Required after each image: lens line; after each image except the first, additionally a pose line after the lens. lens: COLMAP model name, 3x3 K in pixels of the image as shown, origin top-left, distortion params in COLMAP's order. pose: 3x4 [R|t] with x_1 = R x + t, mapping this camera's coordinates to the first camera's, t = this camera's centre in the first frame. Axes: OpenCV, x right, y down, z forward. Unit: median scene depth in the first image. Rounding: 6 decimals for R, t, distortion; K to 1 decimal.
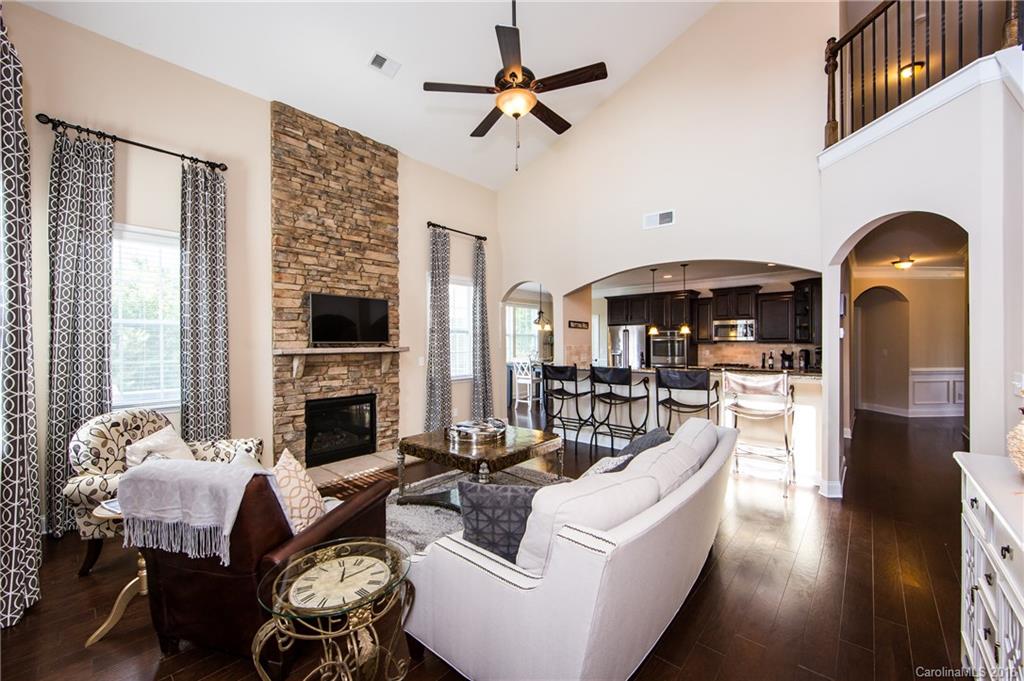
lens RADIAL K [[406.4, 0, 517.6], [0, 406.4, 342.6], [0, 0, 1]] dist [0.002388, -0.001107]
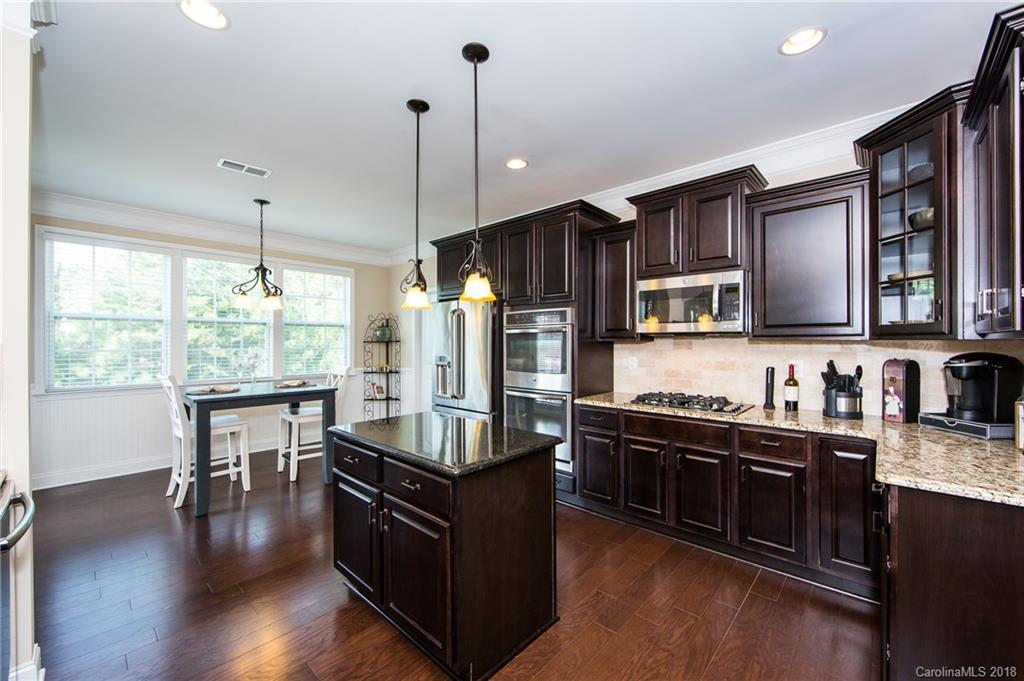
lens RADIAL K [[406.4, 0, 515.1], [0, 406.4, 341.3], [0, 0, 1]] dist [0.002388, -0.001107]
pose [[0.999412, 0.005458, -0.033861, 0.398103], [-0.005547, 0.999981, -0.002526, 0.004123], [0.033847, 0.002712, 0.999423, 0.643938]]
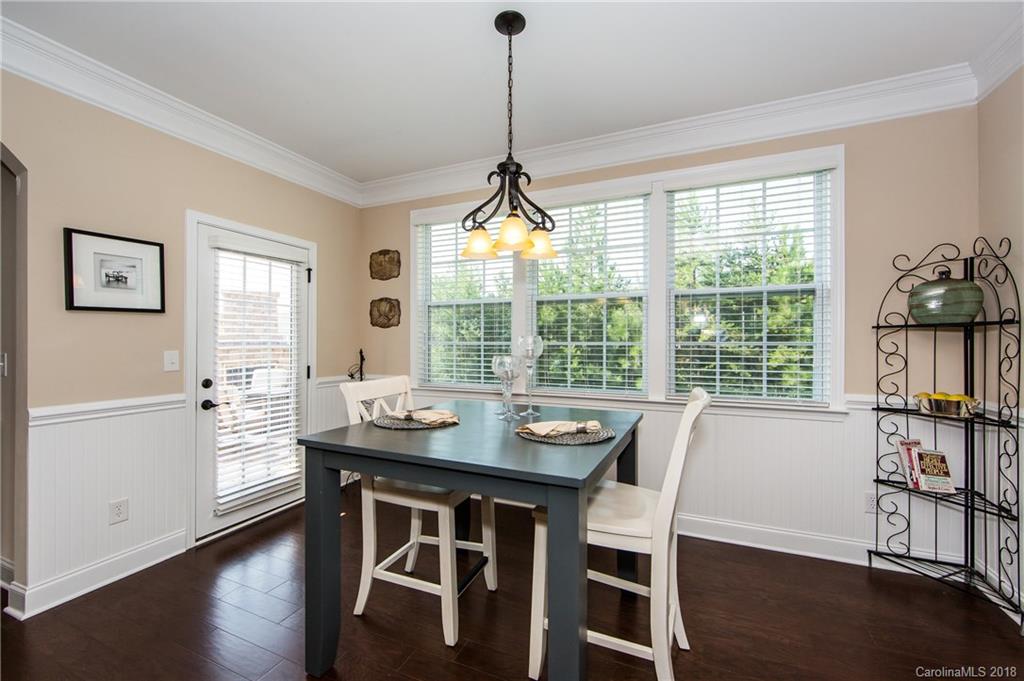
lens RADIAL K [[406.4, 0, 513.3], [0, 406.4, 342.2], [0, 0, 1]] dist [0.002388, -0.001107]
pose [[0.283267, 0.009451, -0.958995, 0.302986], [0.000248, 0.999951, 0.009928, 0.011671], [0.959041, -0.003050, 0.283251, 1.027734]]
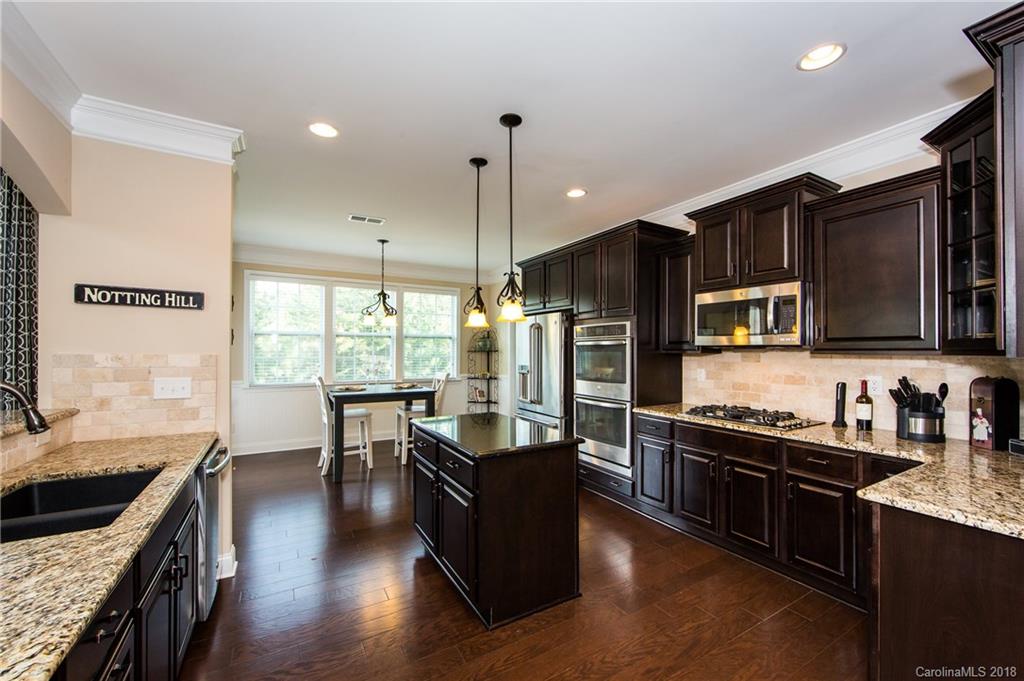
lens RADIAL K [[406.4, 0, 521.4], [0, 406.4, 347.4], [0, 0, 1]] dist [0.002388, -0.001107]
pose [[0.948472, 0.007520, -0.316773, 0.467097], [-0.009459, 0.999945, -0.004585, -0.000286], [0.316721, 0.007345, 0.948490, 0.606773]]
